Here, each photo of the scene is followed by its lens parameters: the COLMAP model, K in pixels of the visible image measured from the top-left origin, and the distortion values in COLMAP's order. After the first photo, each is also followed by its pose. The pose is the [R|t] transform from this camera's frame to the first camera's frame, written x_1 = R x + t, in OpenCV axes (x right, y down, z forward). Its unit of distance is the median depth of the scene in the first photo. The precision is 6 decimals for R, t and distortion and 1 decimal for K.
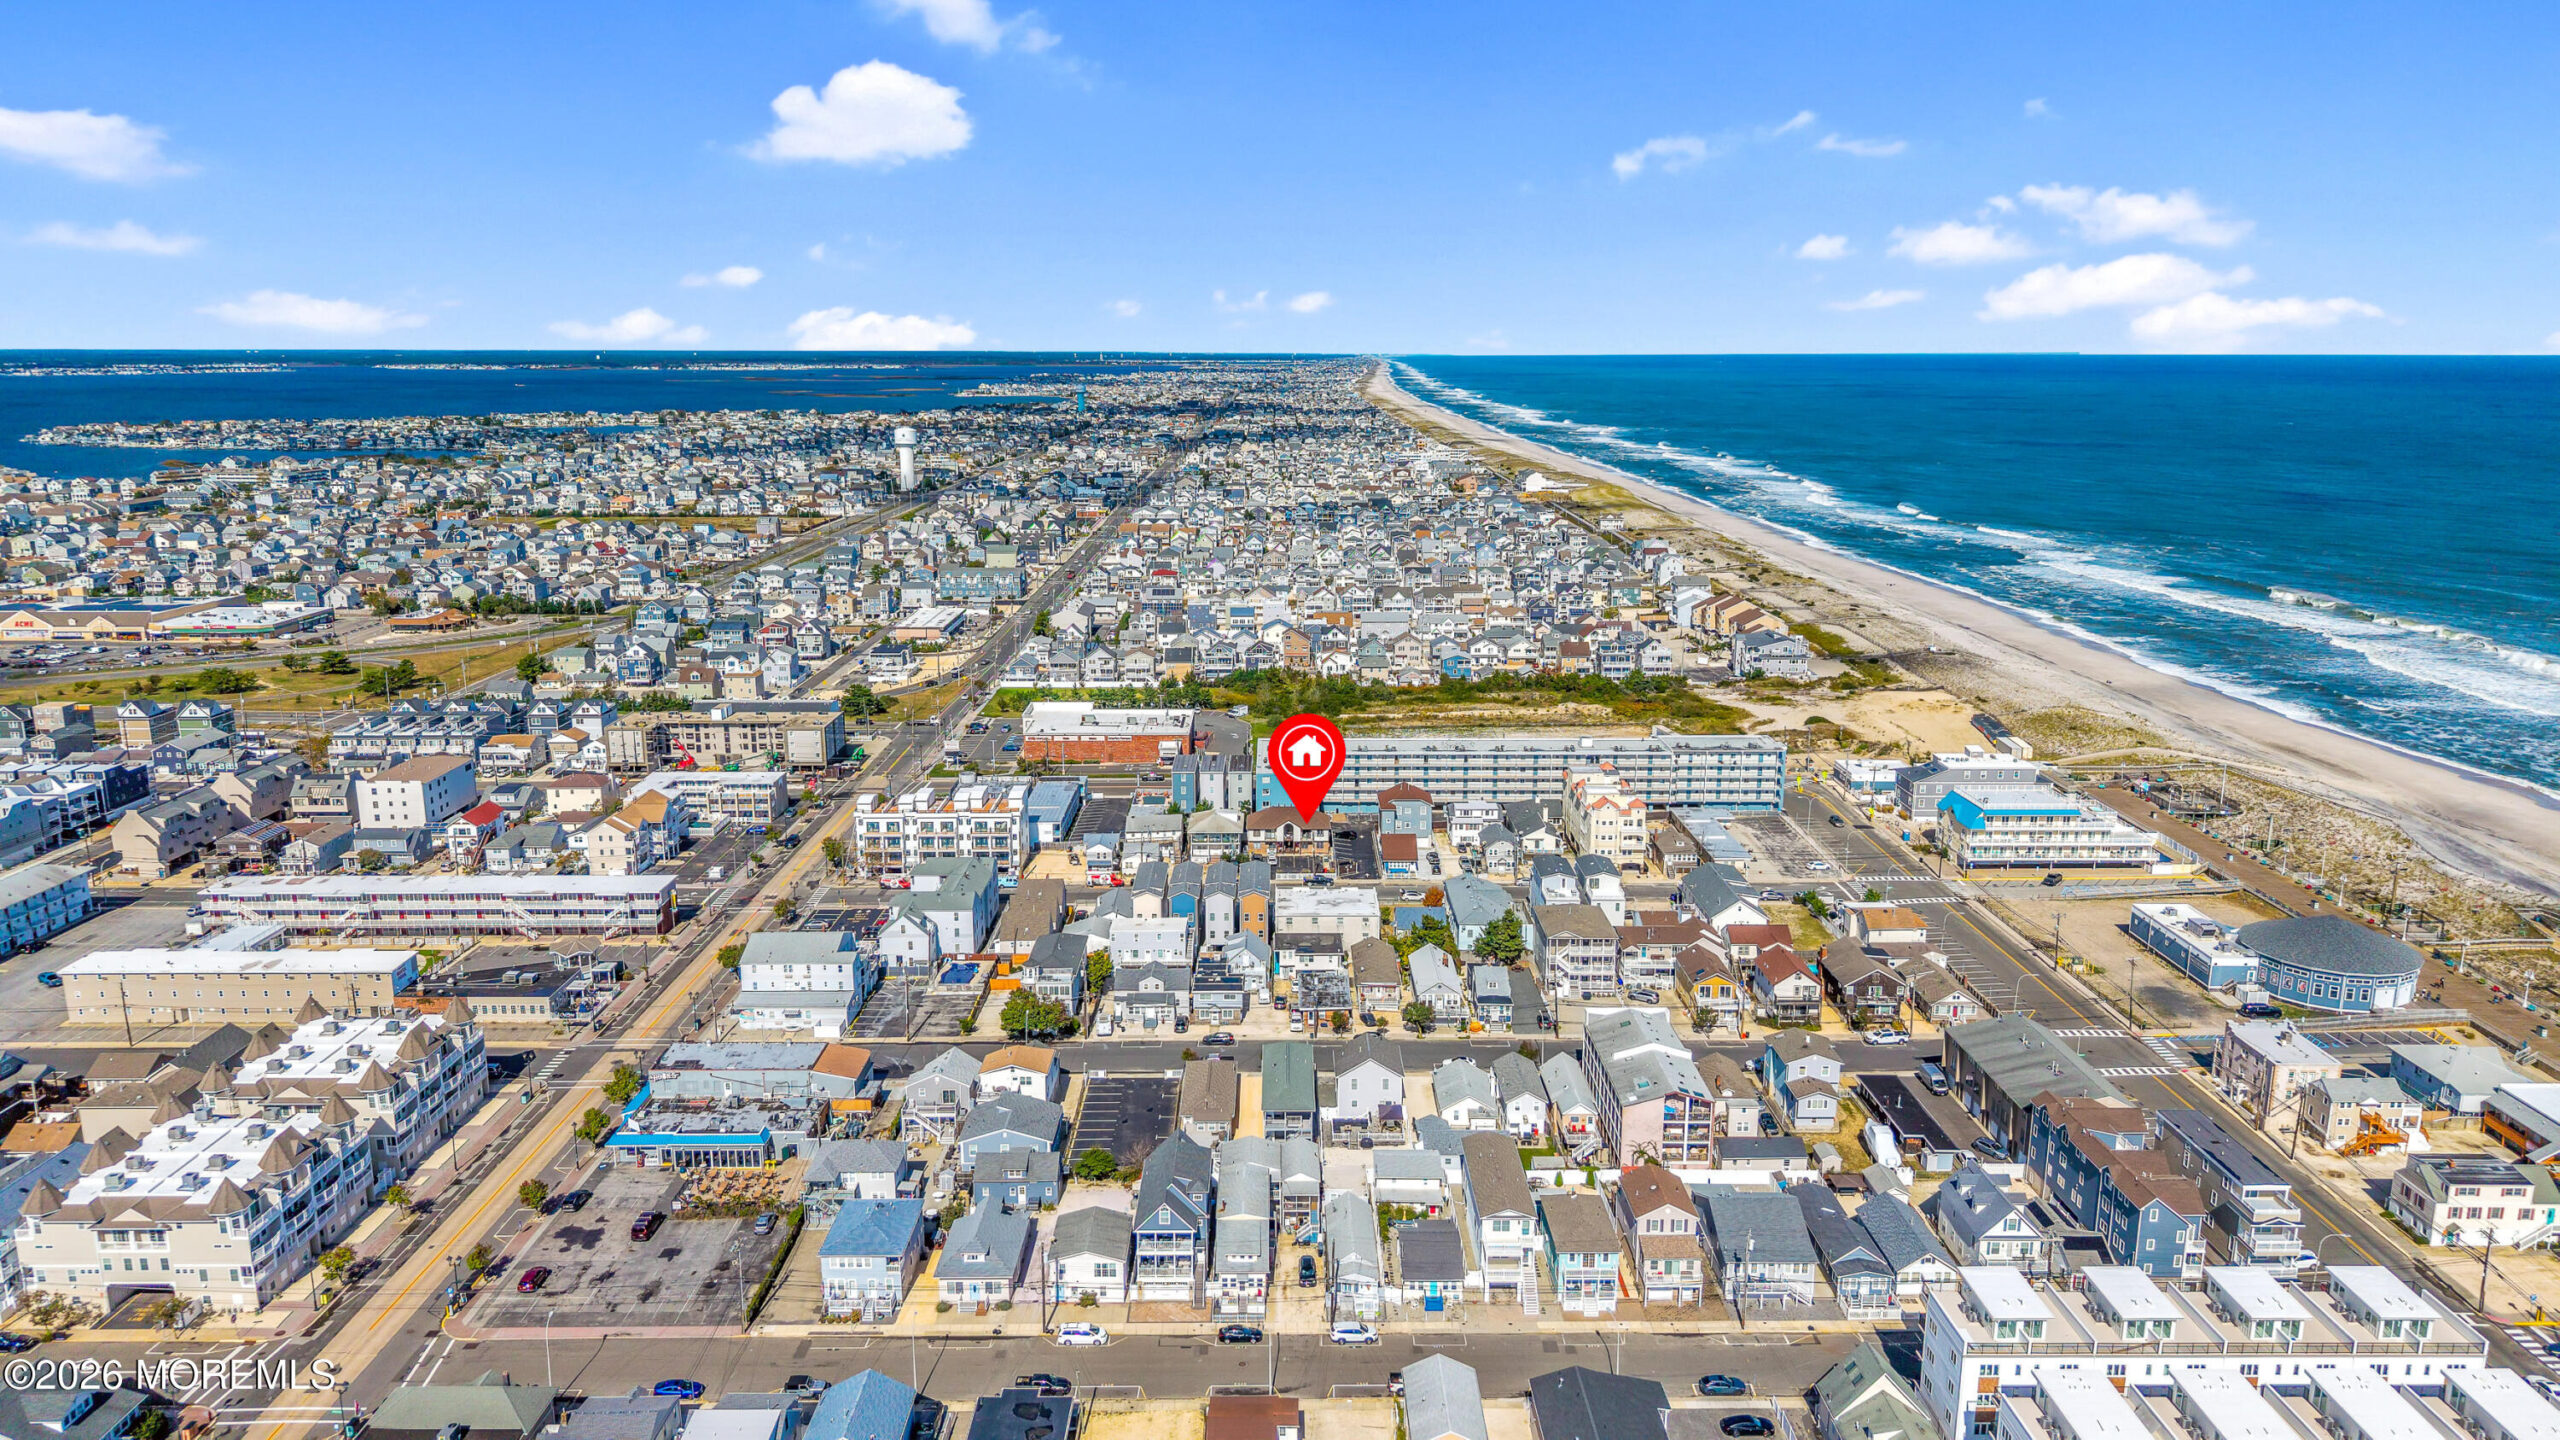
lens RADIAL K [[1711.6, 0, 1294.8], [0, 1711.6, 719.0], [0, 0, 1]] dist [0.003810, -0.006164]
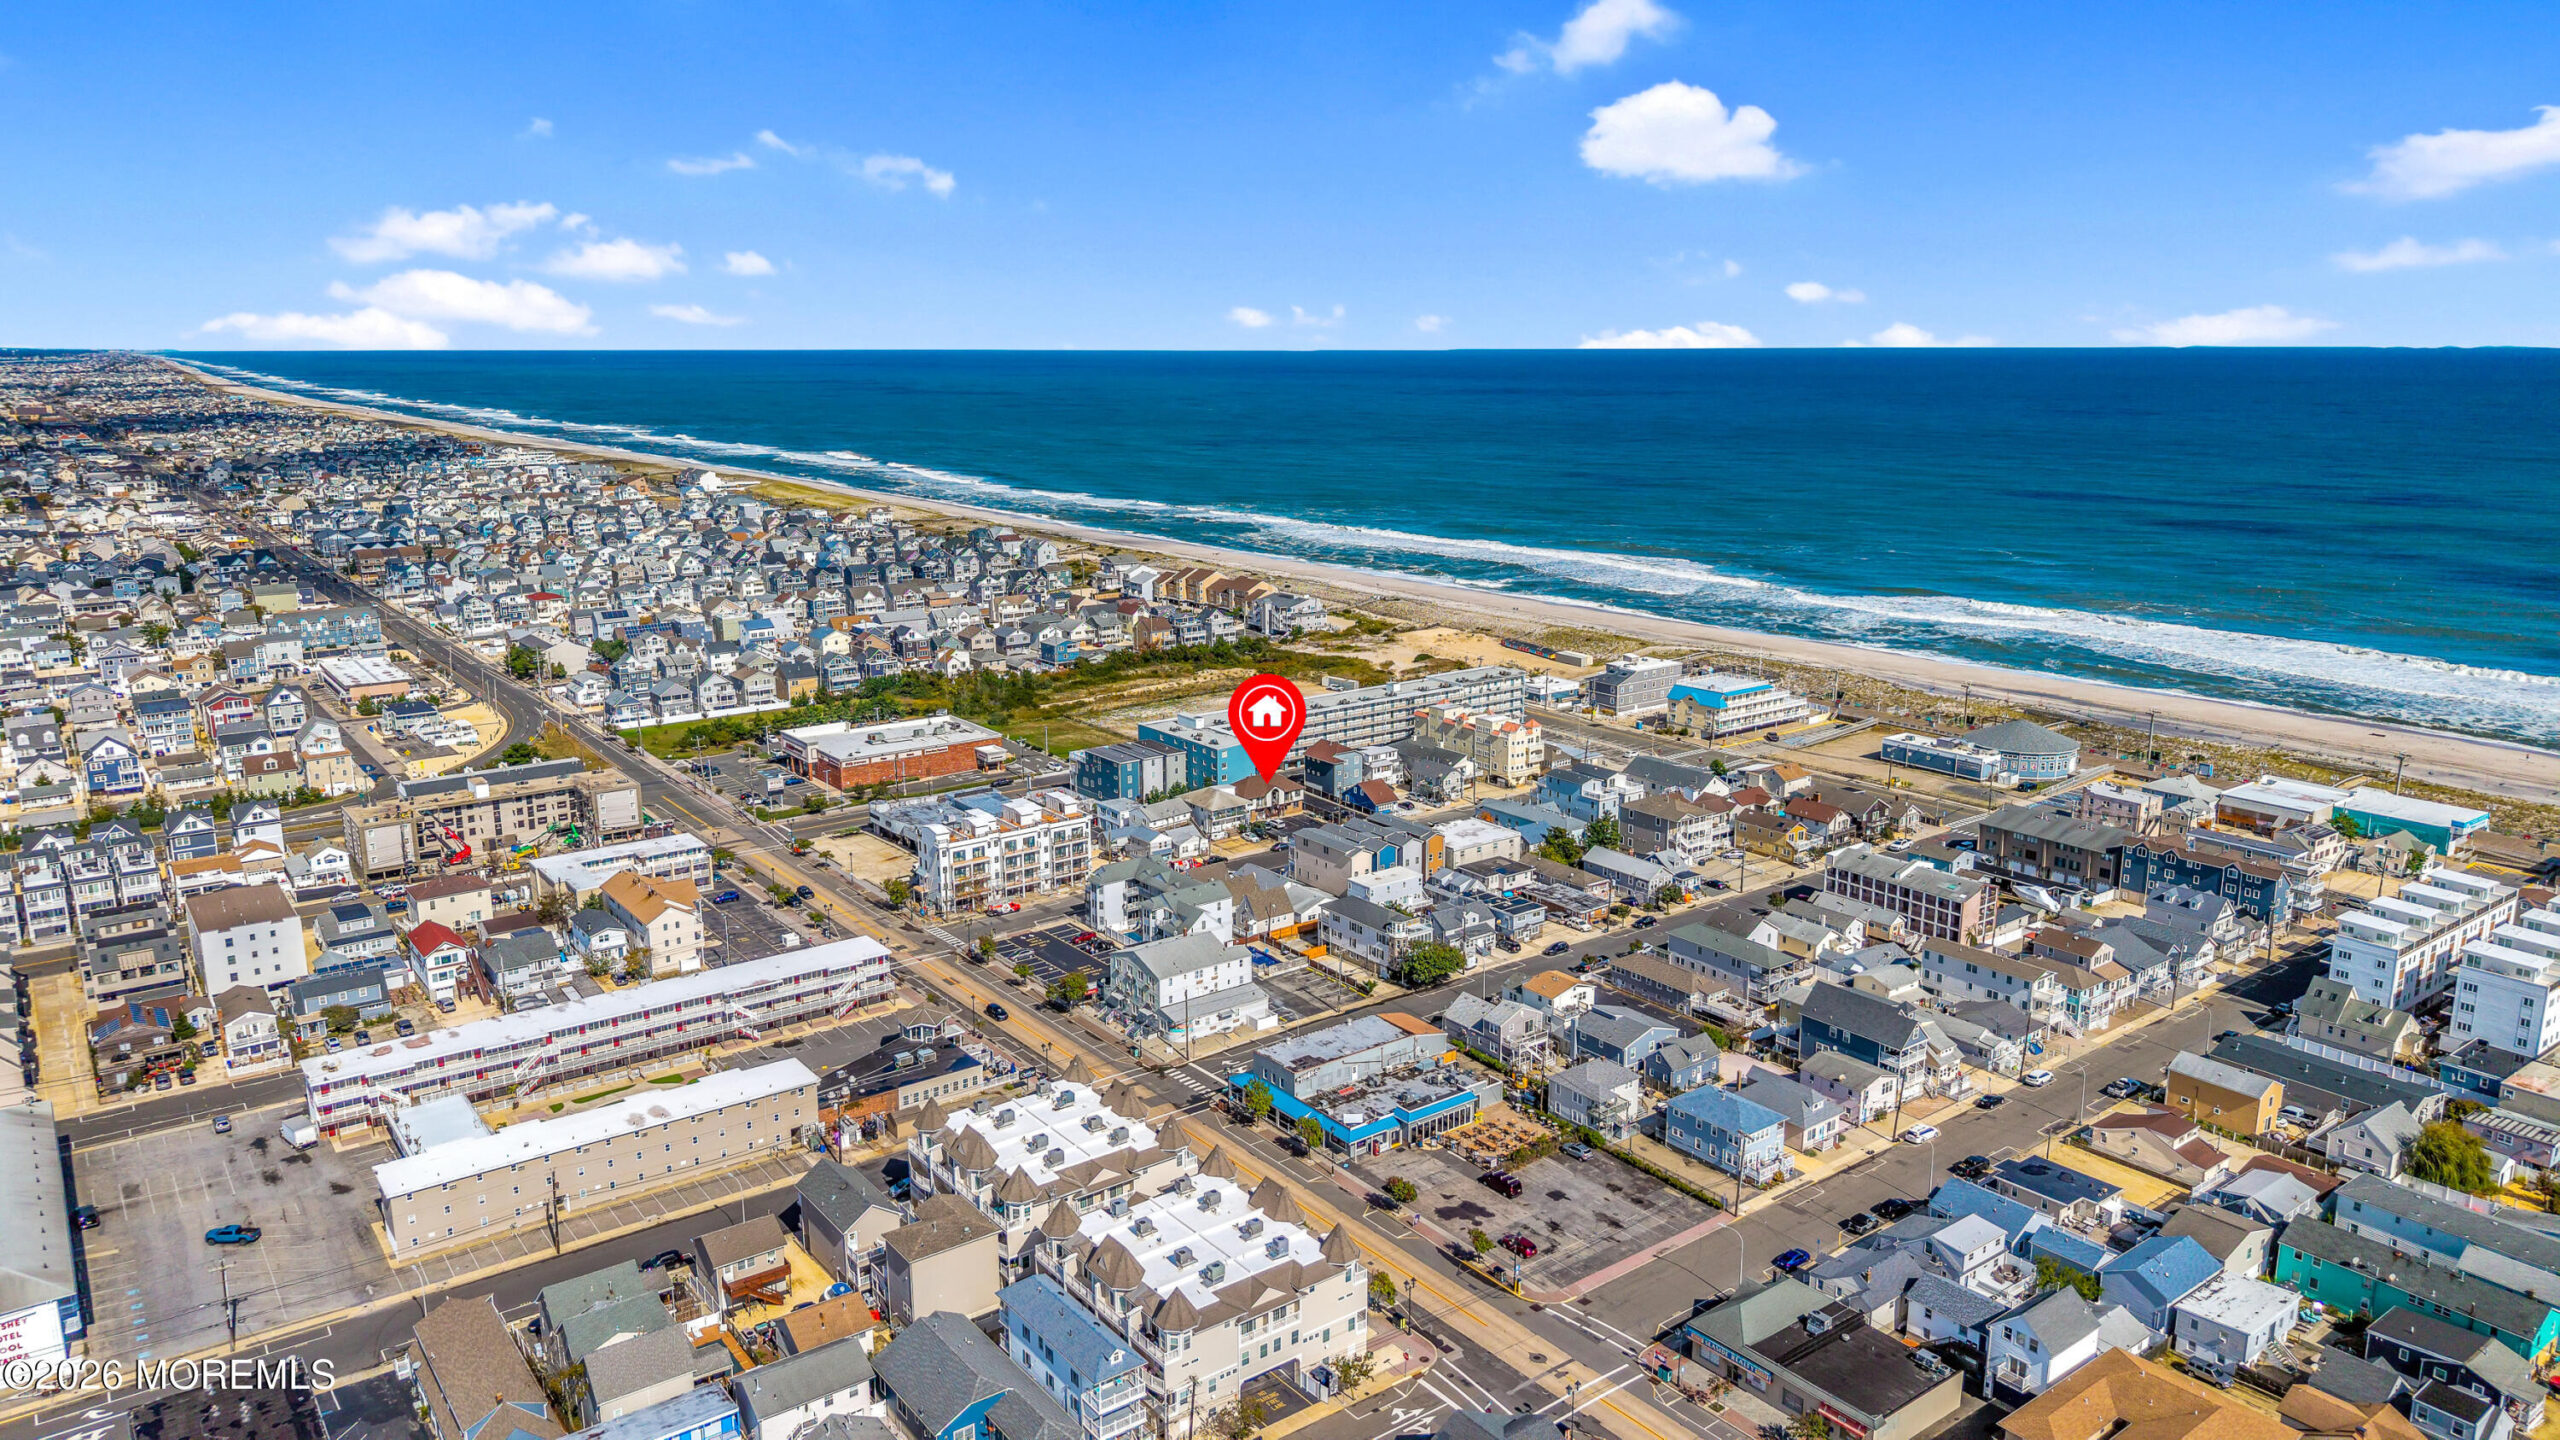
lens RADIAL K [[1702.9, 0, 1280.0], [0, 1702.9, 720.0], [0, 0, 1]] dist [0.017497, 0.001756]
pose [[0.807817, -0.133083, 0.574213, -0.608071], [0.129698, 0.990435, 0.047088, -0.031315], [-0.574987, 0.036436, 0.817351, 0.121977]]
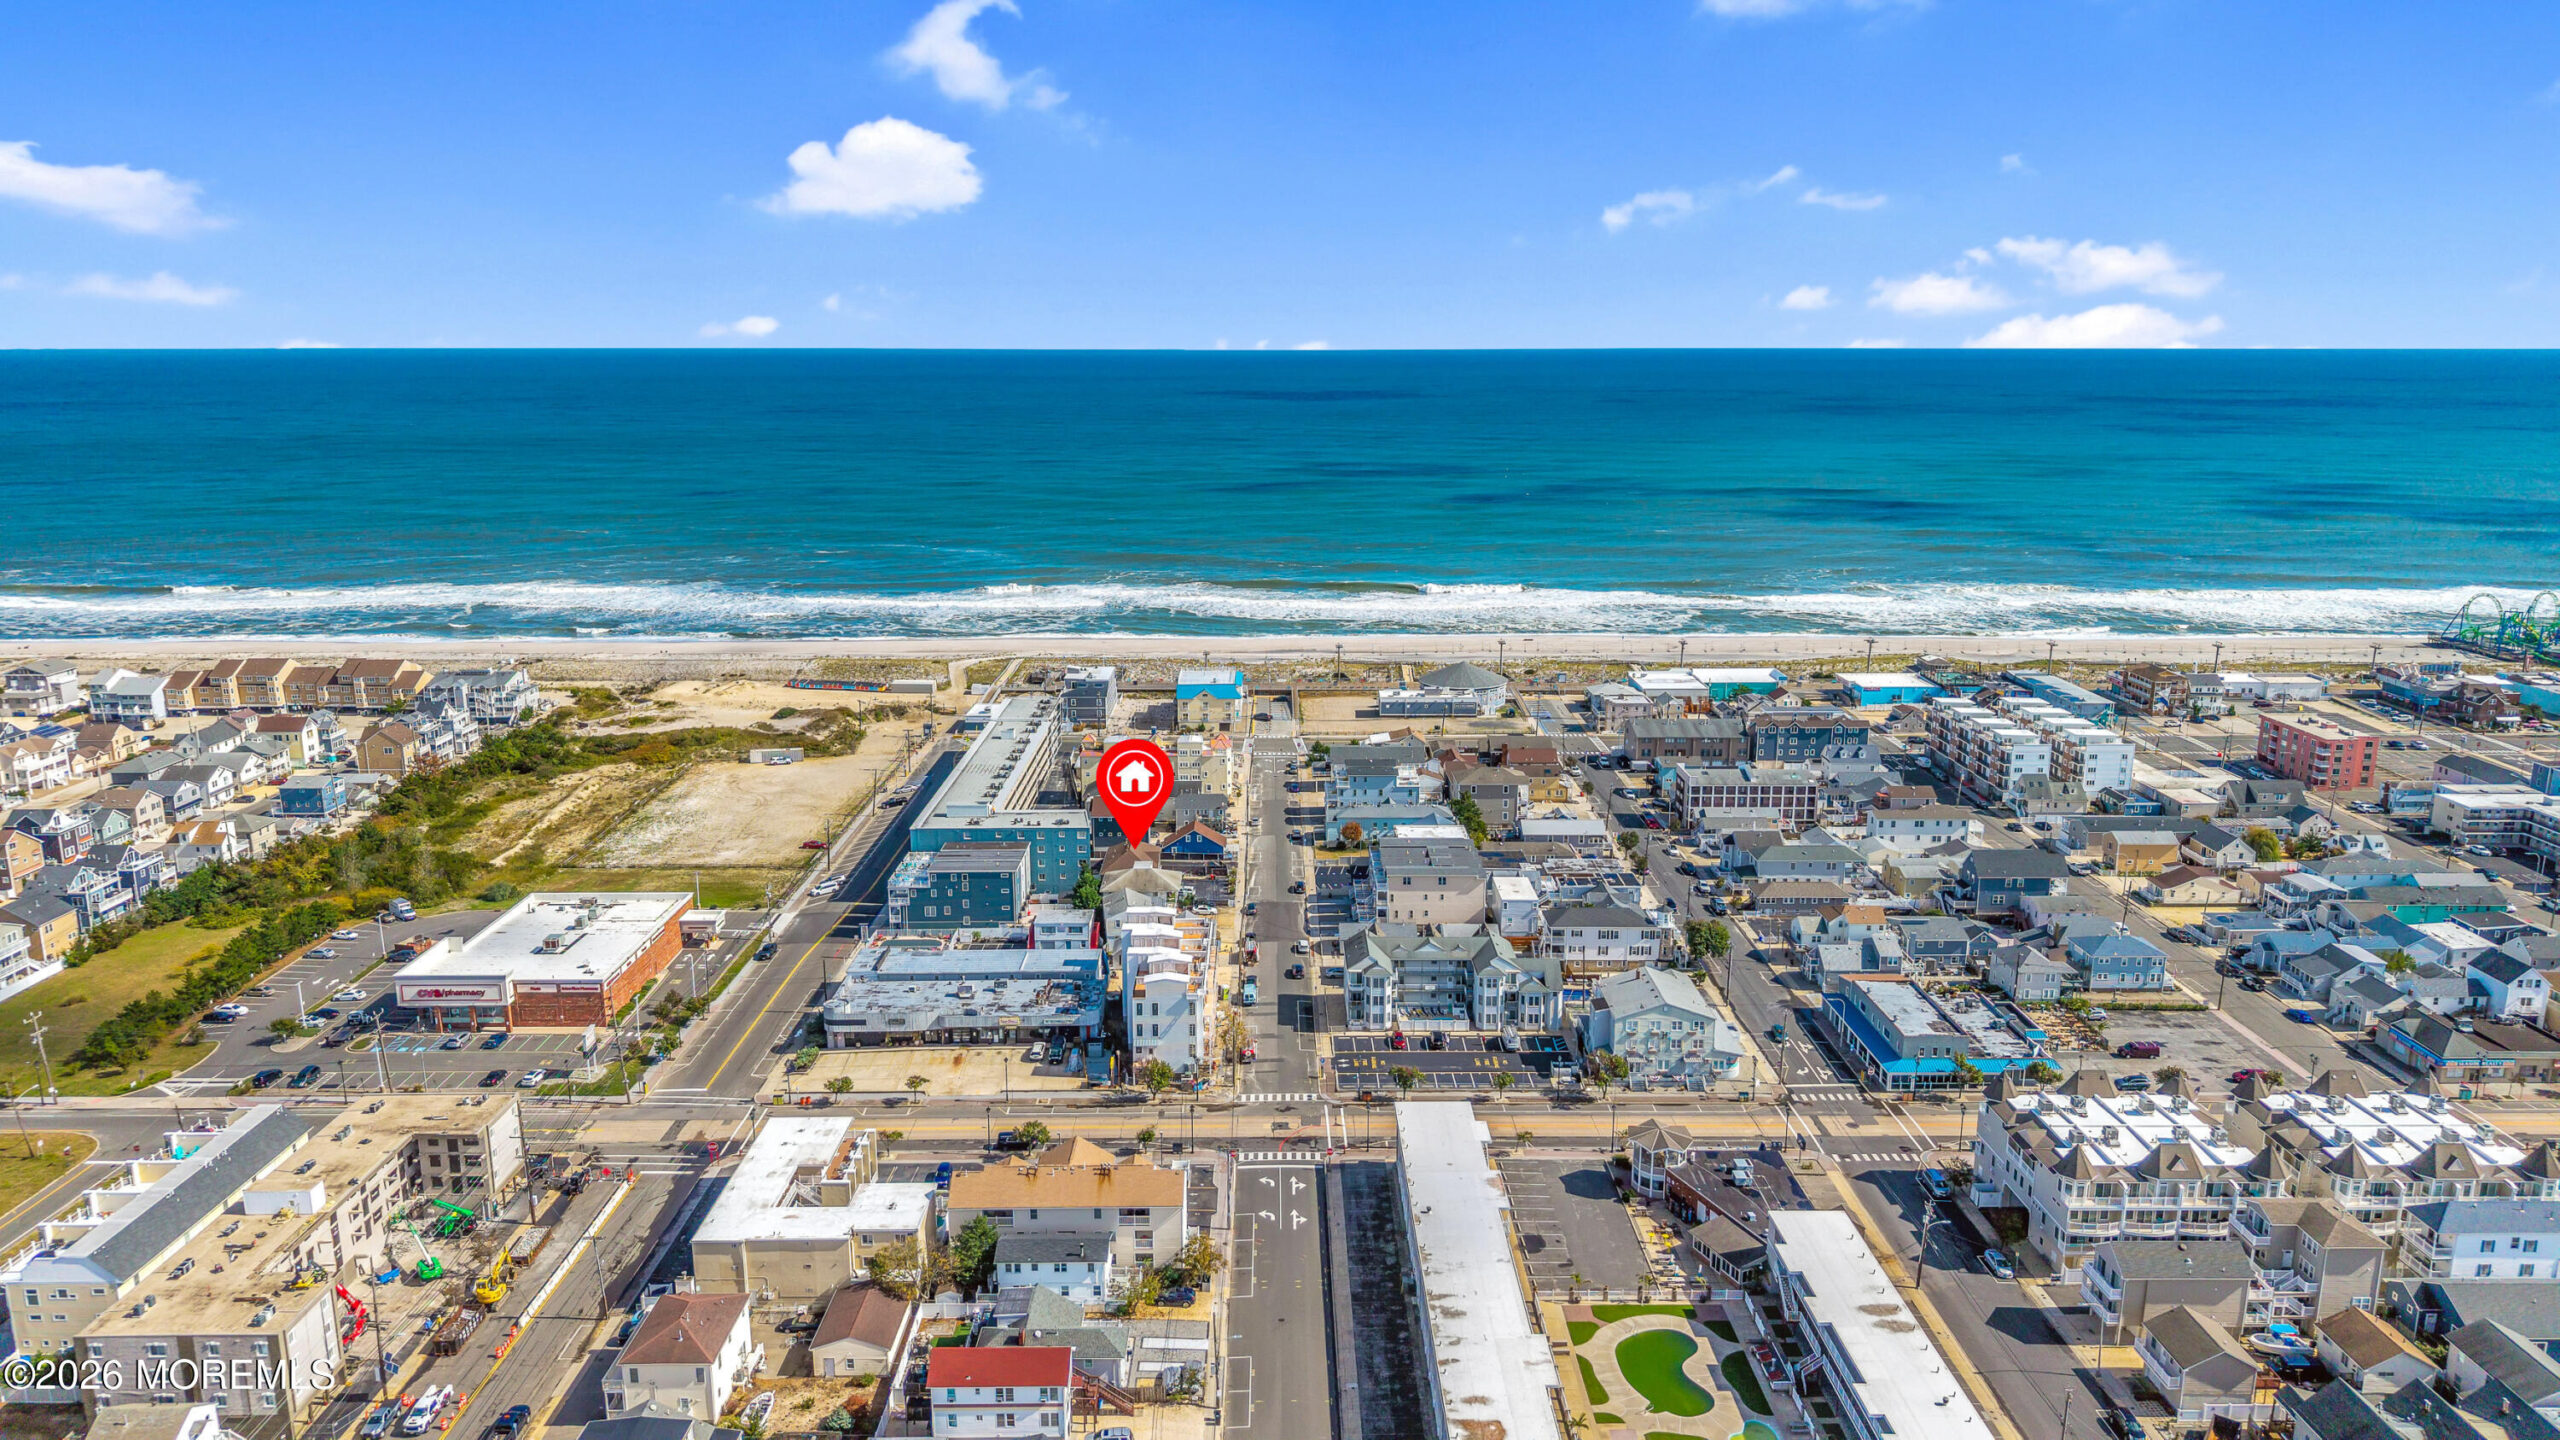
lens RADIAL K [[1689.8, 0, 1280.0], [0, 1689.8, 720.0], [0, 0, 1]] dist [0.012536, -0.000941]
pose [[0.009112, -0.220866, 0.975262, -0.889801], [0.211100, 0.953746, 0.214021, -0.193453], [-0.977422, 0.203927, 0.055315, 0.865567]]
